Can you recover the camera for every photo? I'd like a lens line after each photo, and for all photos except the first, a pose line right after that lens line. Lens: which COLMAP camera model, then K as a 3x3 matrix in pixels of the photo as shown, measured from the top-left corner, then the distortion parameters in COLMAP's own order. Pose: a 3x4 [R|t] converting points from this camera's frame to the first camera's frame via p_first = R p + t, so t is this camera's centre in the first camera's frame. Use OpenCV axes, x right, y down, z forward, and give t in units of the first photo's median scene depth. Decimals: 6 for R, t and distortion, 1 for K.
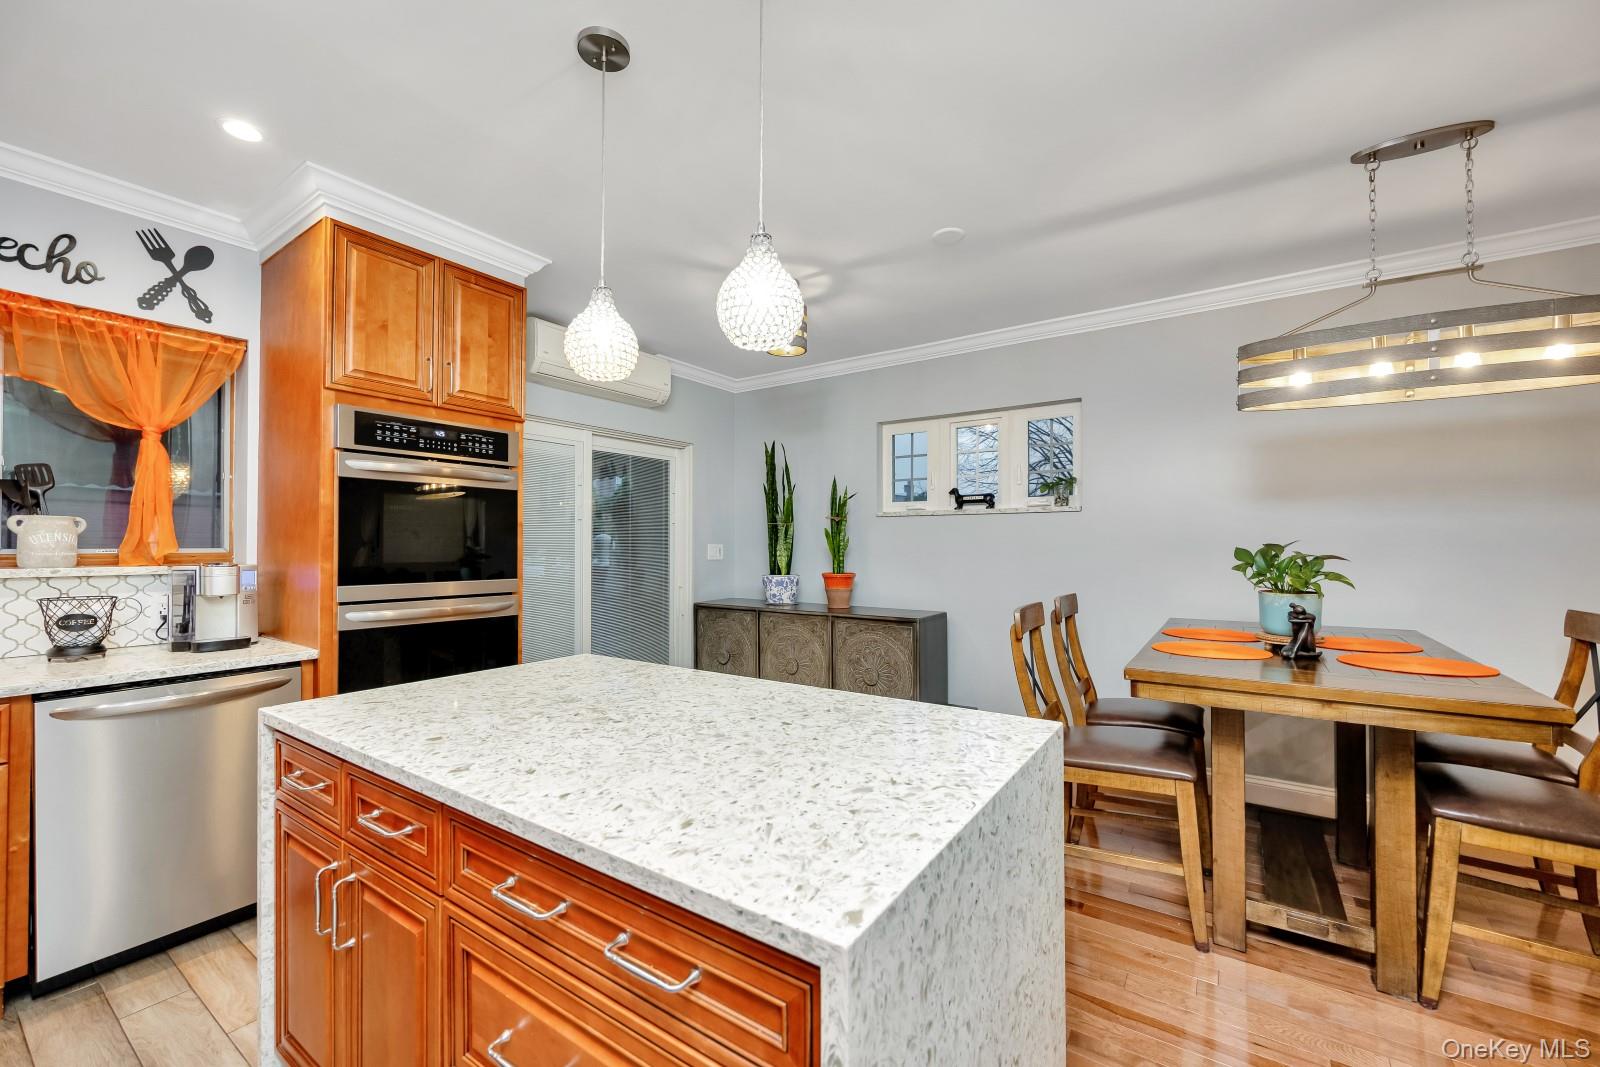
lens RADIAL K [[647.0, 0, 793.7], [0, 647.0, 540.7], [0, 0, 1]] dist [-0.001392, 0.000445]
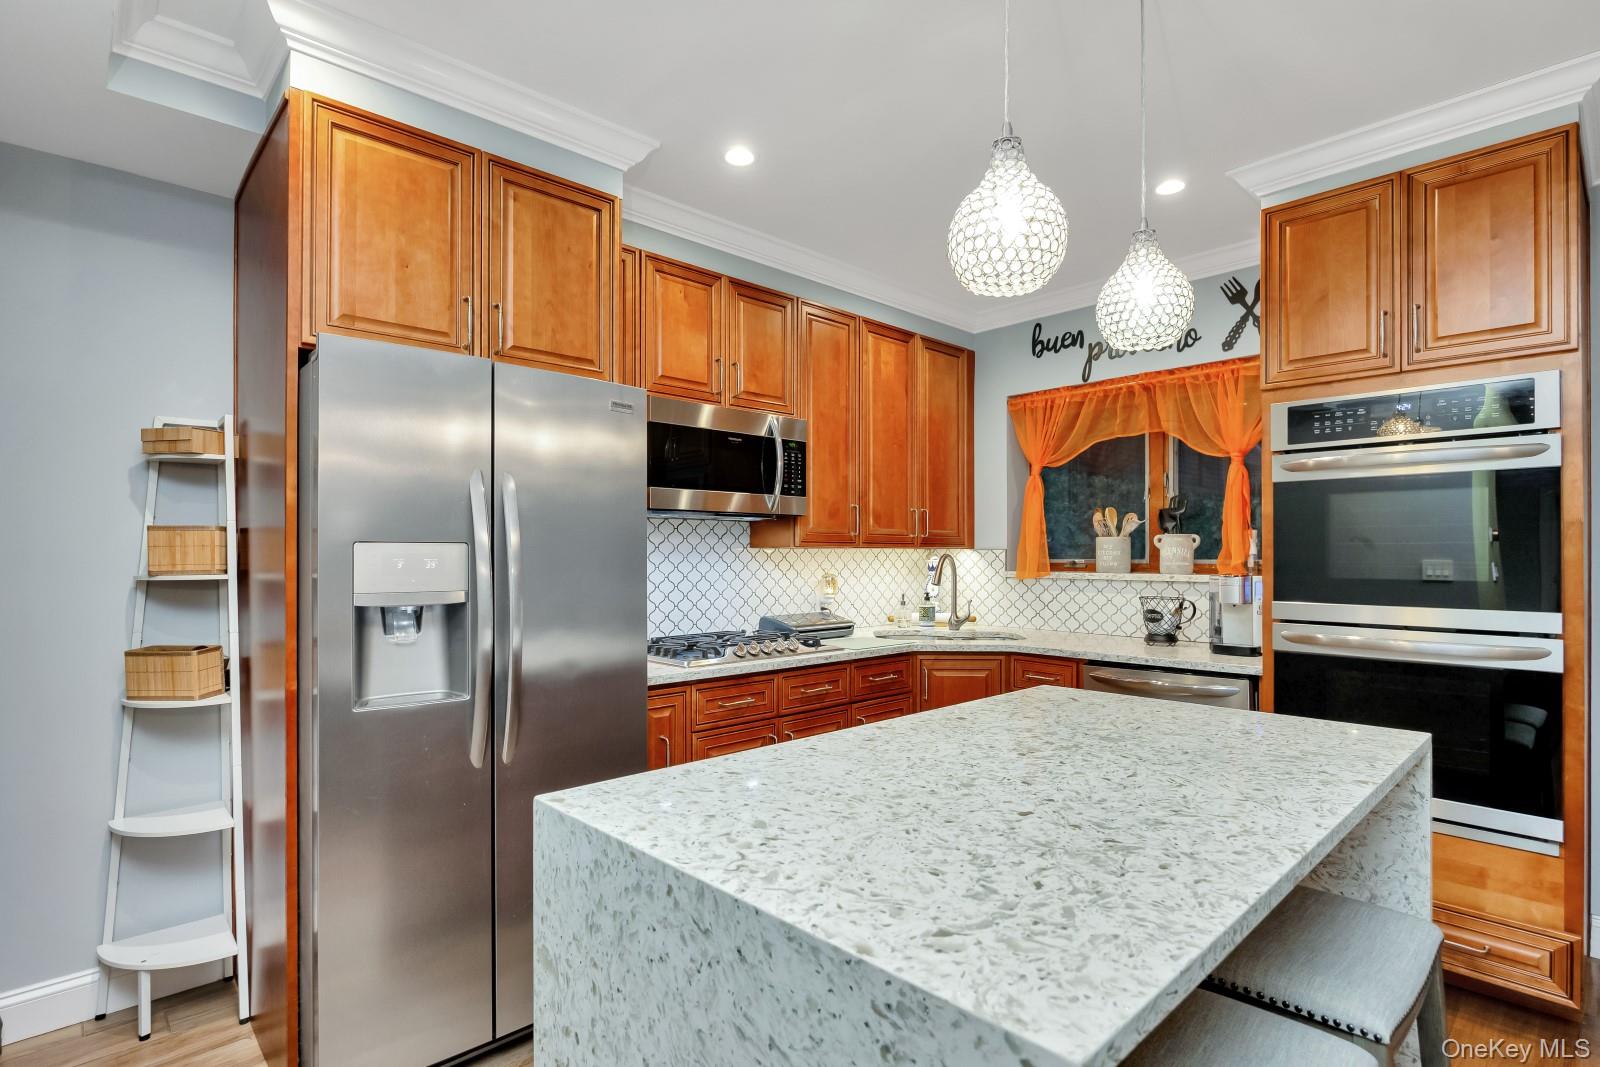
lens RADIAL K [[789.4, 0, 813.7], [0, 789.4, 554.8], [0, 0, 1]] dist [-0.010291, 0.000213]
pose [[-0.198413, -0.001375, -0.980118, 0.843675], [0.006370, 0.999976, -0.002692, 0.004164], [0.980098, -0.006777, -0.198399, 0.921281]]
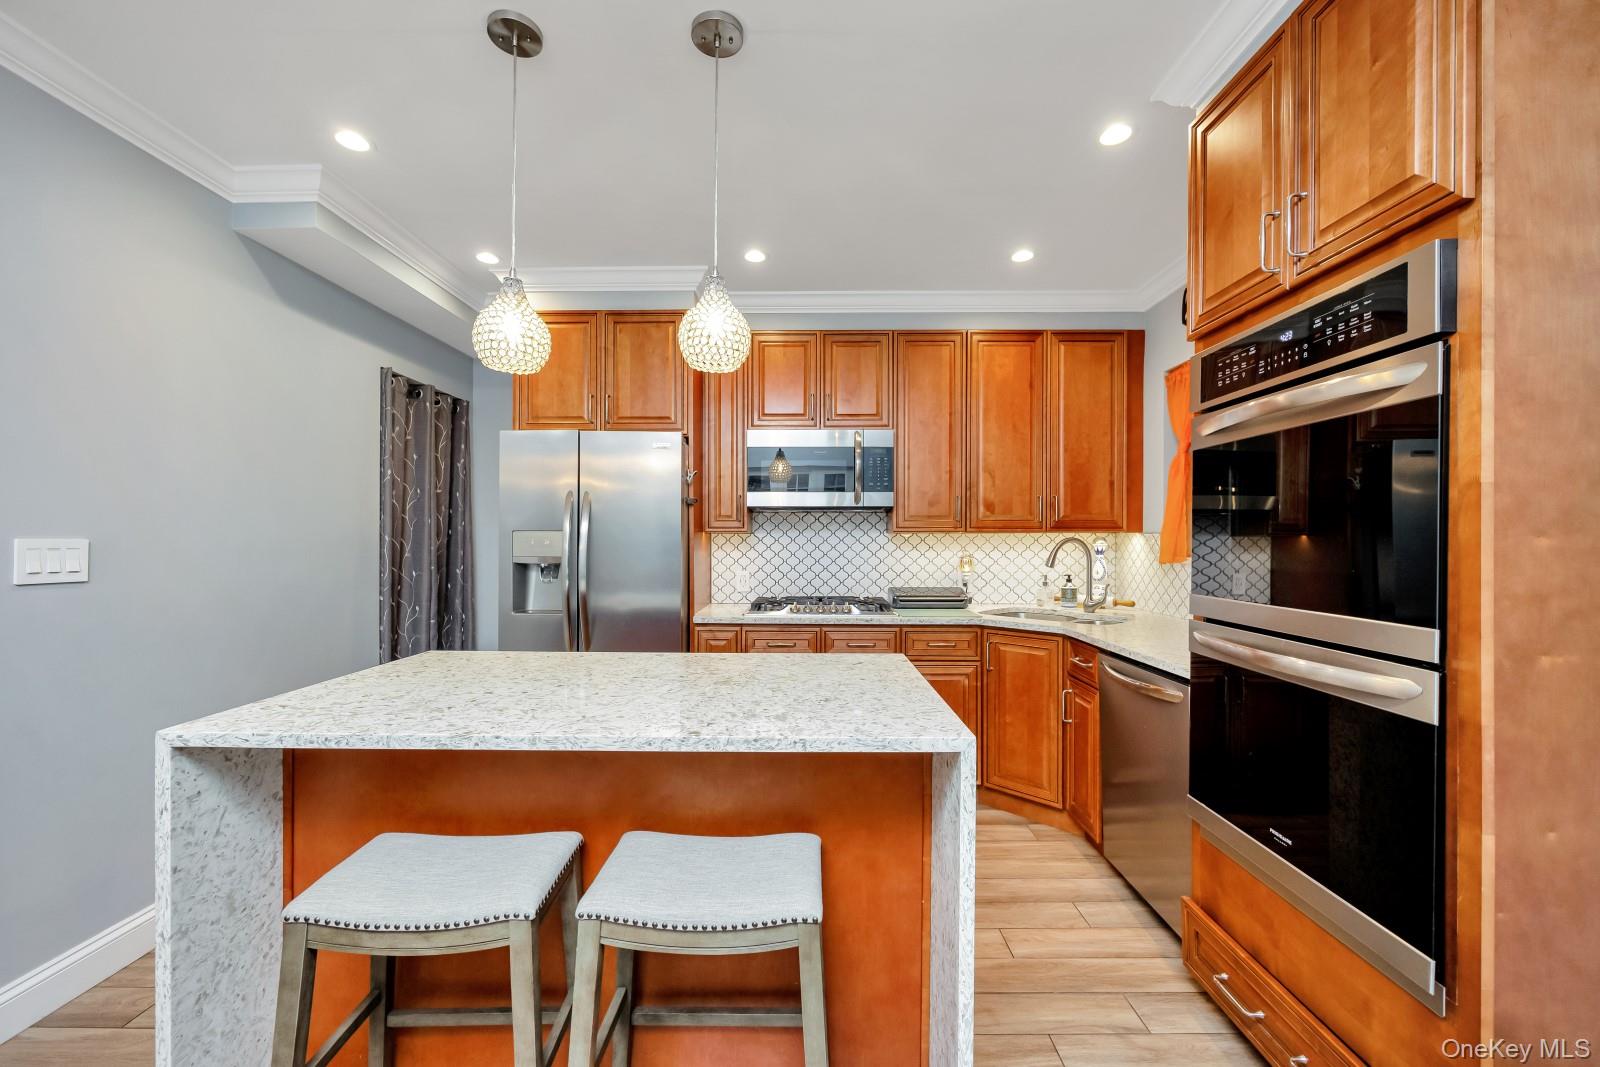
lens RADIAL K [[647.0, 0, 809.8], [0, 647.0, 541.1], [0, 0, 1]] dist [-0.001392, 0.000445]
pose [[-0.822976, -0.001457, -0.568074, 0.173174], [0.000931, 0.999992, -0.003913, 0.016760], [0.568076, -0.003749, -0.822968, 2.188549]]
